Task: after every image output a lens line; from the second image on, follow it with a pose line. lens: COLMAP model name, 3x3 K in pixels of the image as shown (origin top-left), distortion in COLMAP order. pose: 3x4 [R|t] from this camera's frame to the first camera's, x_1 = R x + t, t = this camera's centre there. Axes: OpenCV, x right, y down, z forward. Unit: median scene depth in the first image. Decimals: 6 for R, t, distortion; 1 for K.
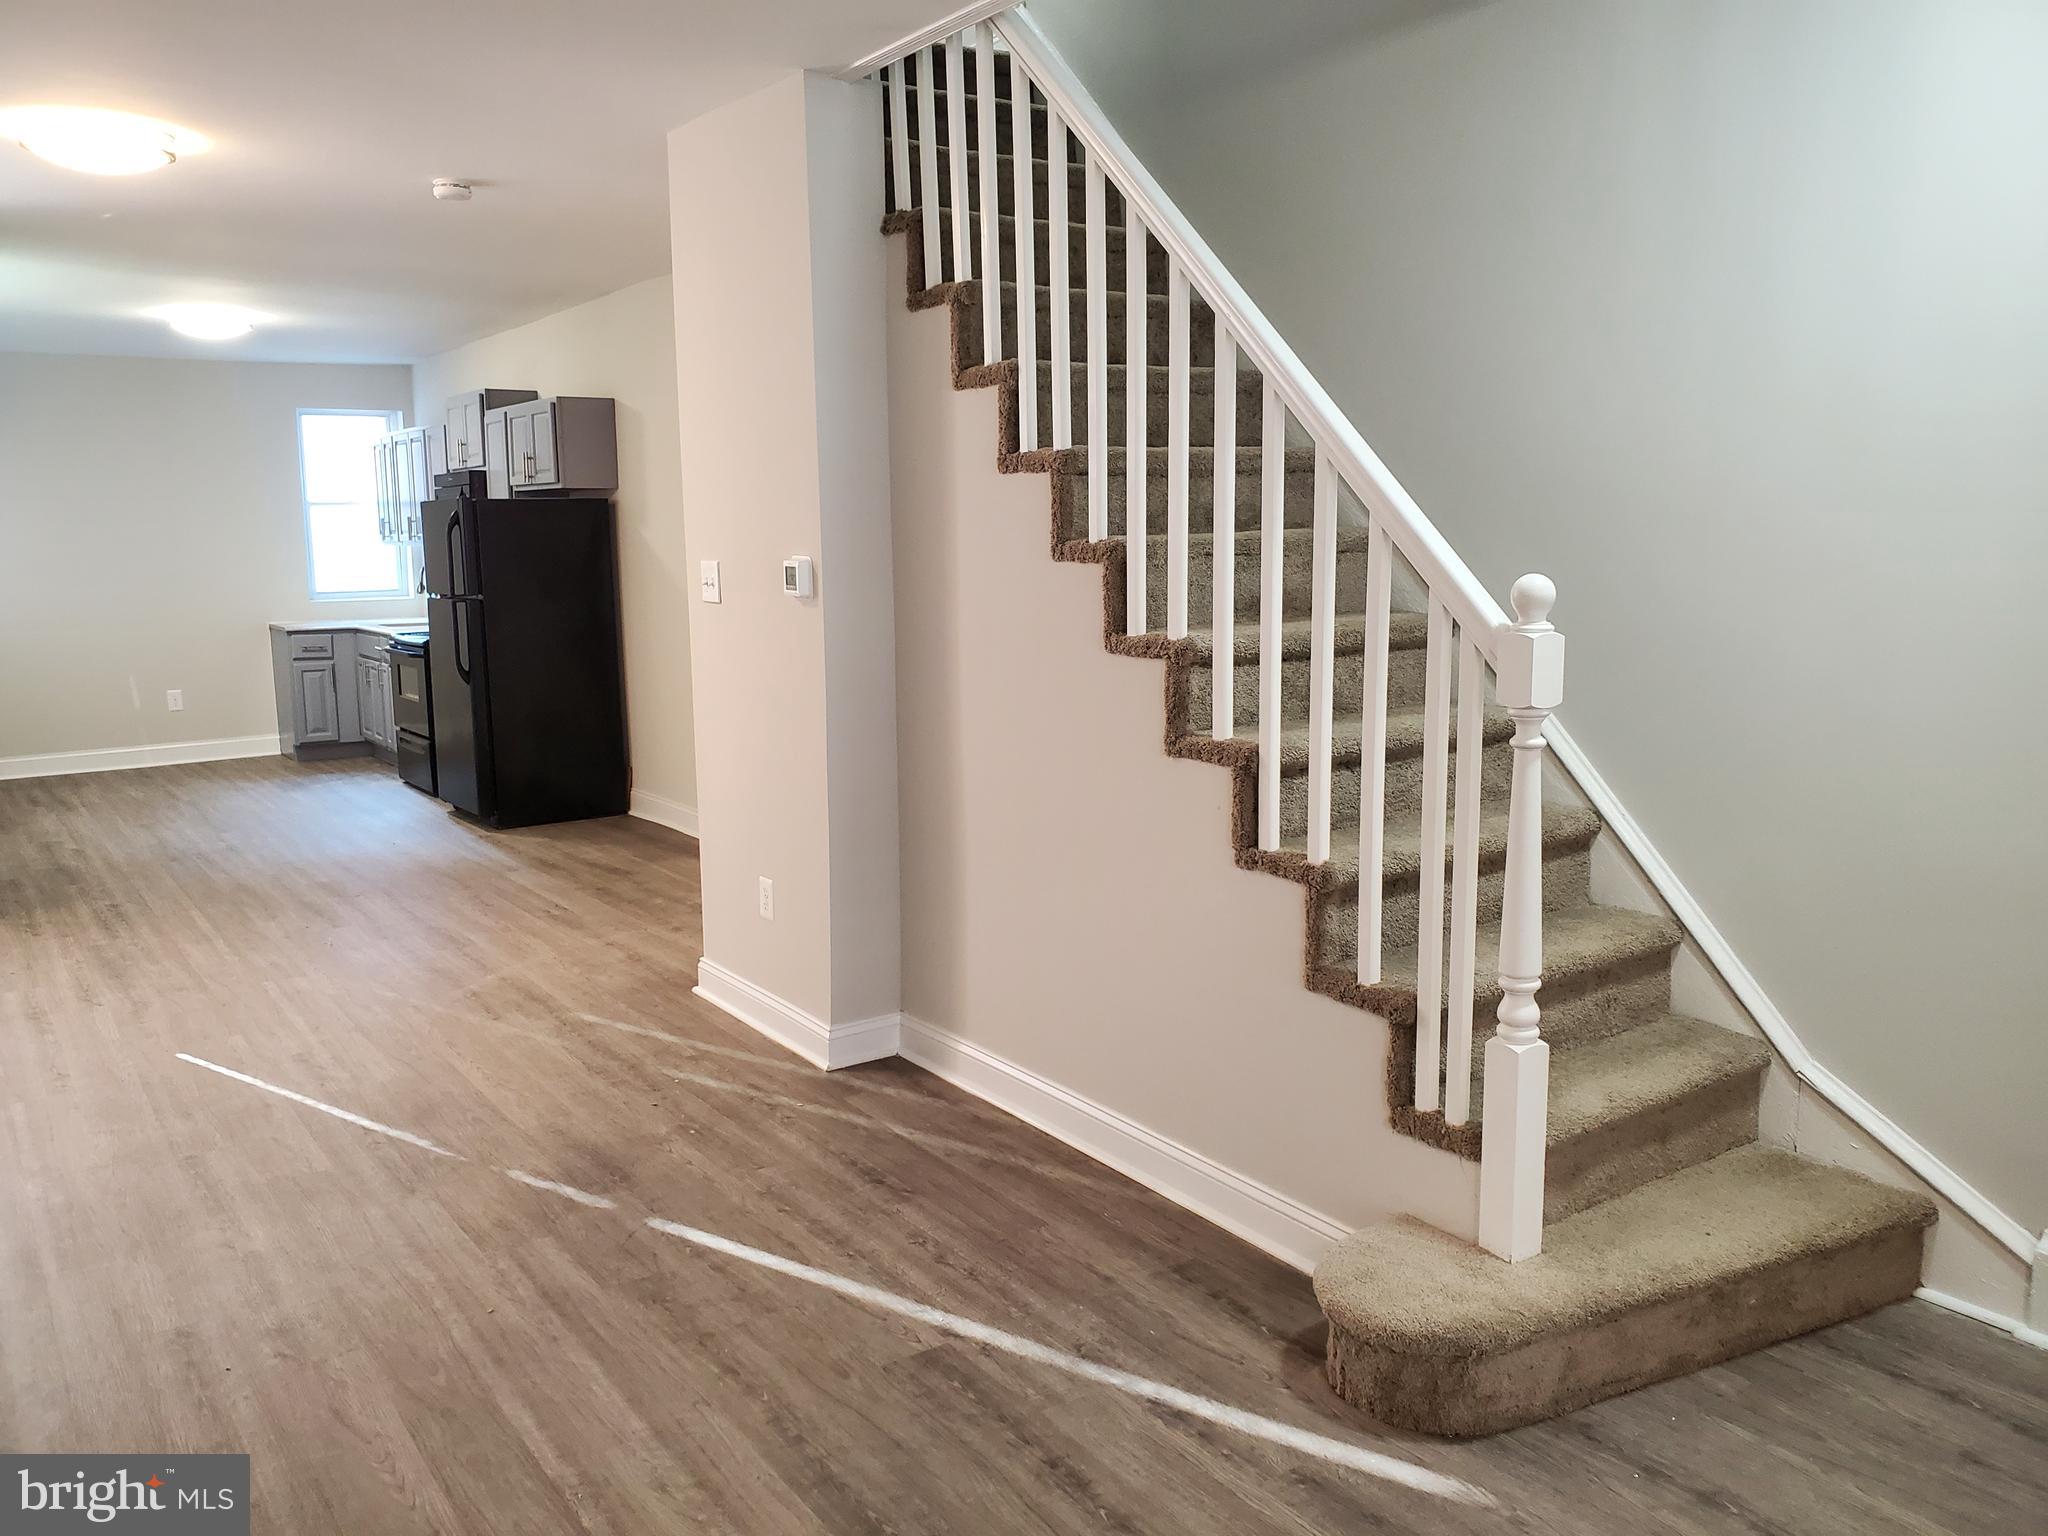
lens RADIAL K [[1613.5, 0, 1024.0], [0, 1613.5, 768.0], [0, 0, 1]] dist [0.008725, 0.006911]
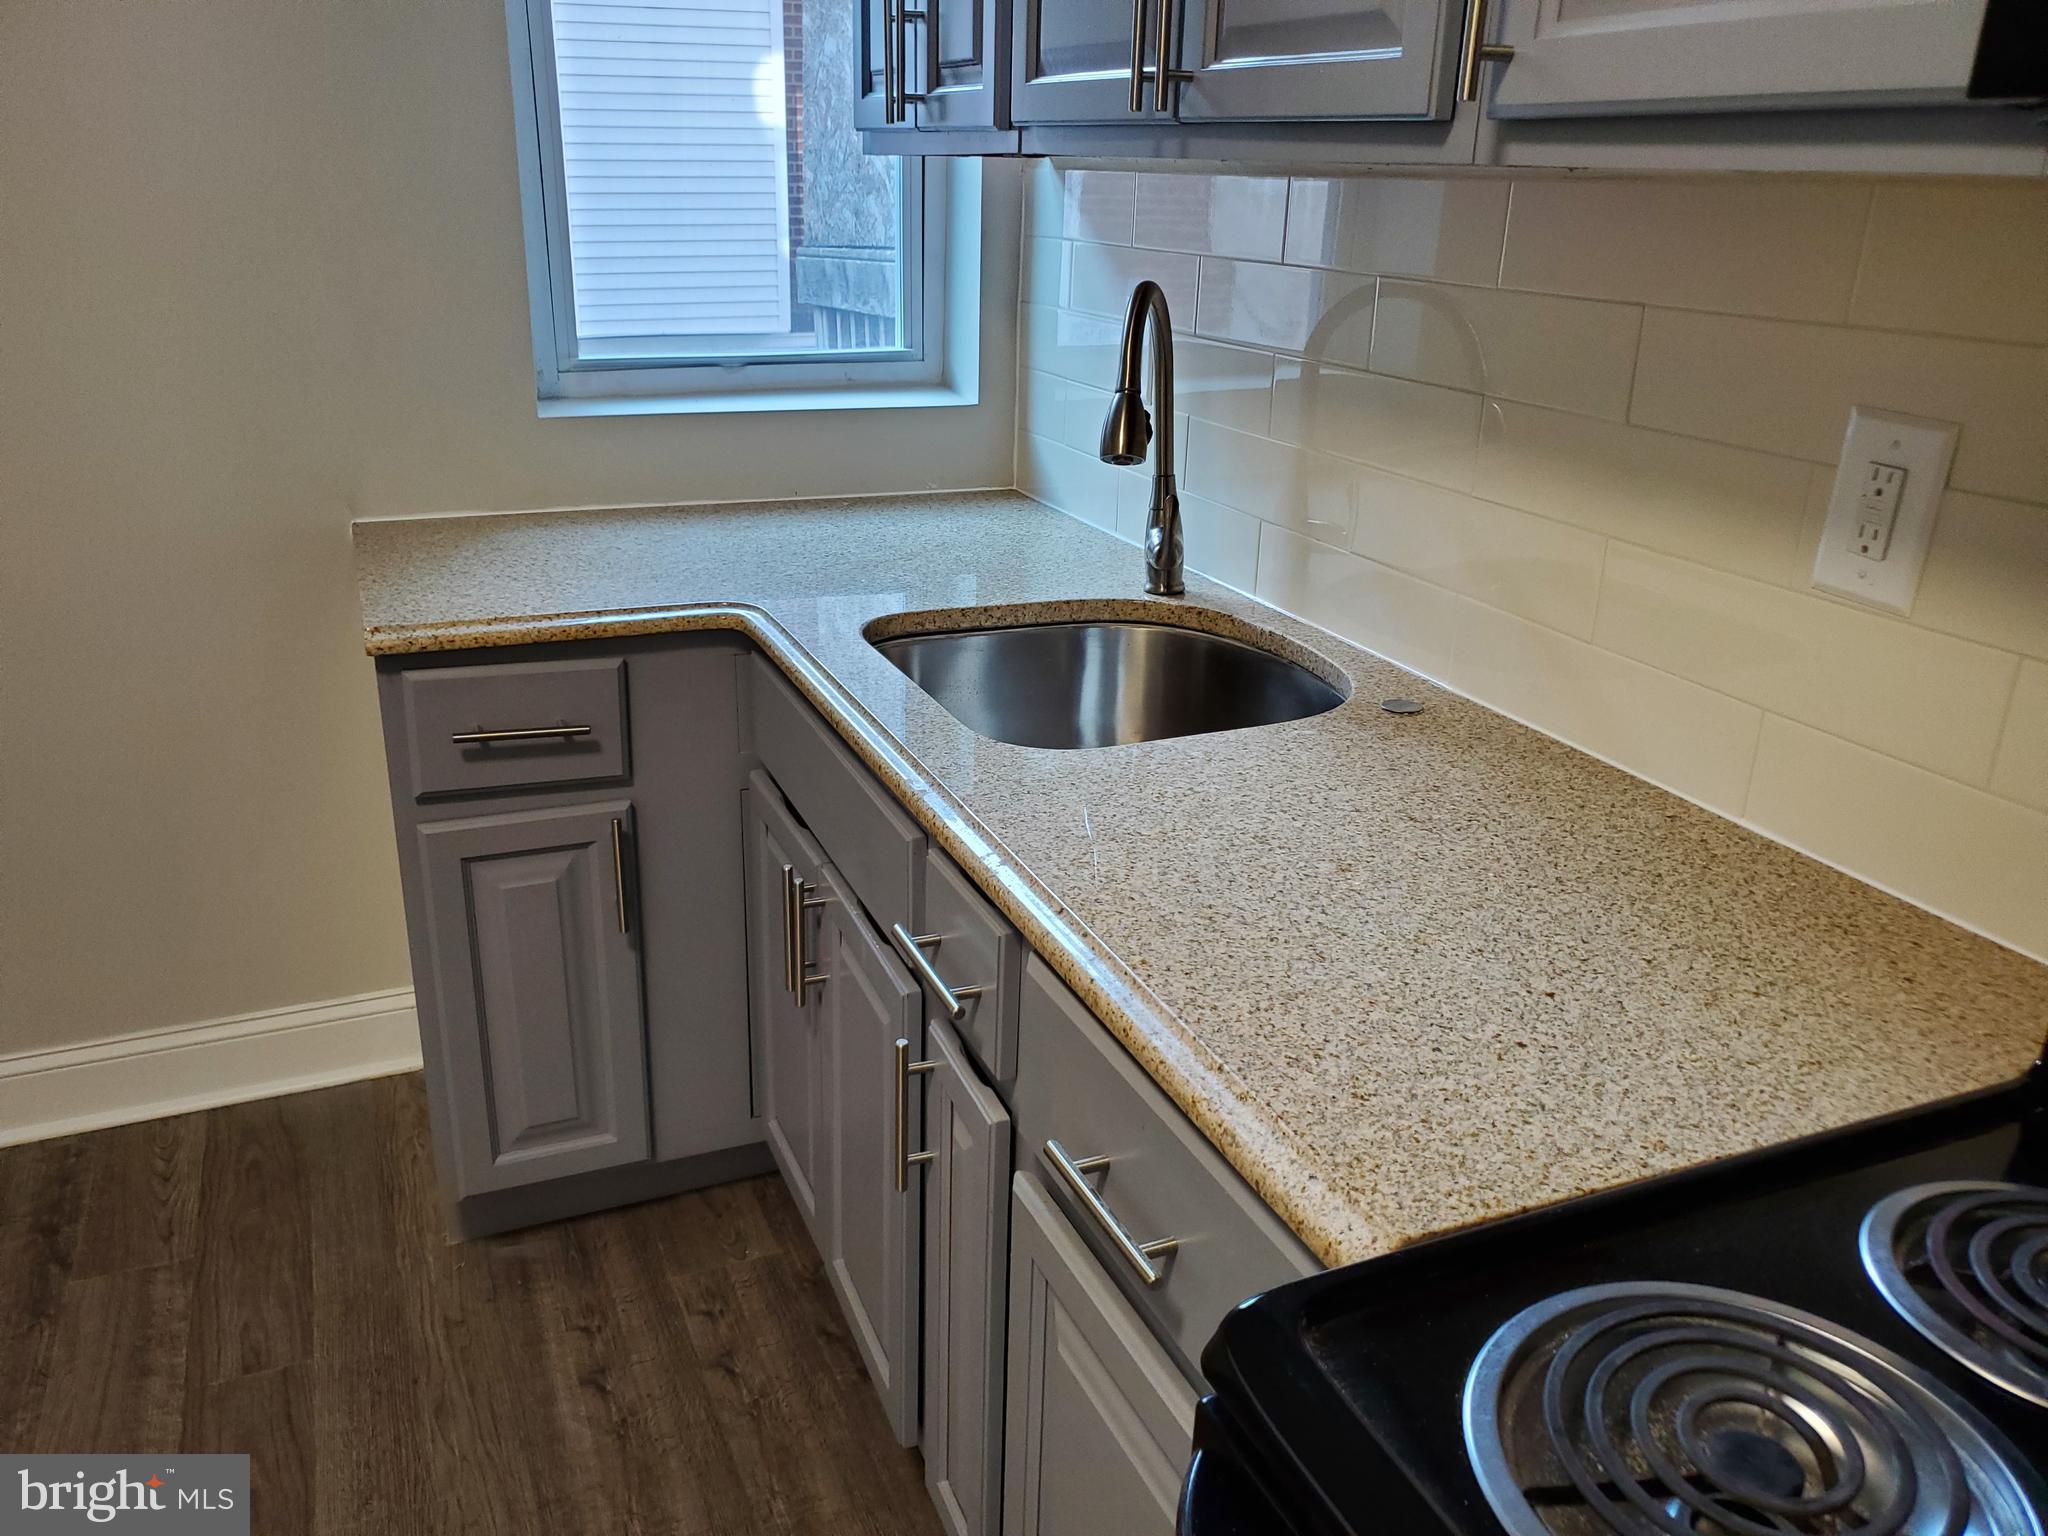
lens RADIAL K [[1571.5, 0, 977.1], [0, 1571.5, 763.2], [0, 0, 1]] dist [0.056190, 0.001963]
pose [[0.971979, 0.109229, -0.208150, -0.889975], [-0.065546, 0.976301, 0.206252, -0.280974], [0.225746, -0.186829, 0.956103, 2.122968]]
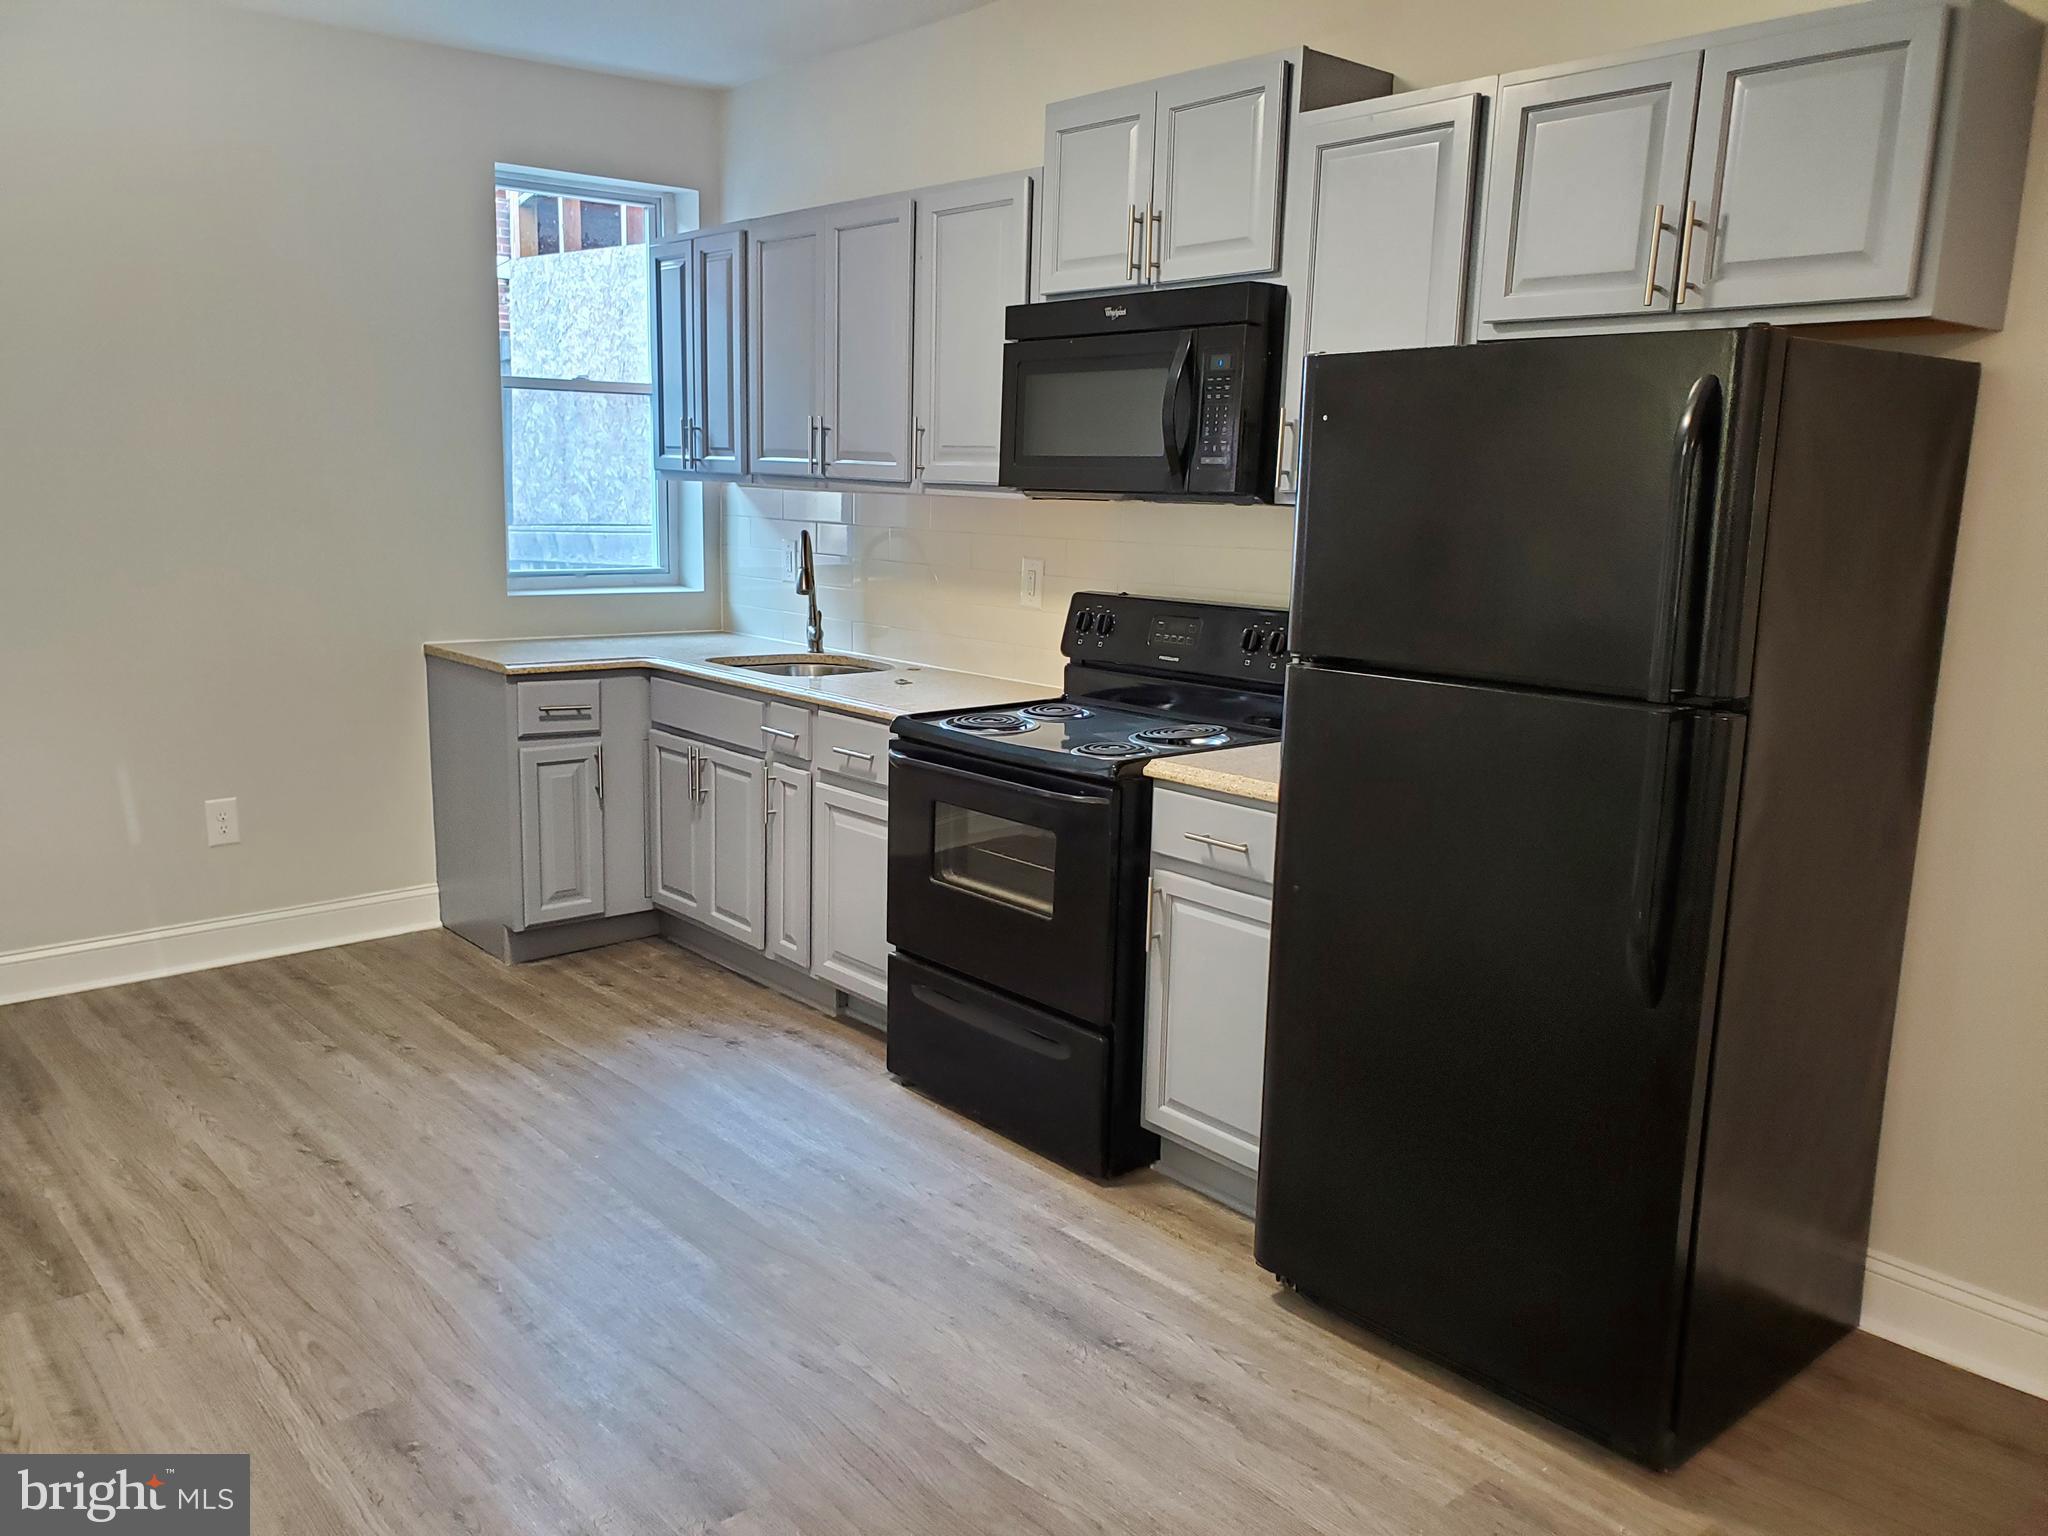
lens RADIAL K [[1613.5, 0, 1024.0], [0, 1613.5, 768.0], [0, 0, 1]] dist [0.008725, 0.006911]
pose [[0.992988, 0.021713, 0.116206, -0.923906], [-0.023805, 0.999578, 0.016642, -0.174079], [-0.115796, -0.019291, 0.993086, 1.391666]]
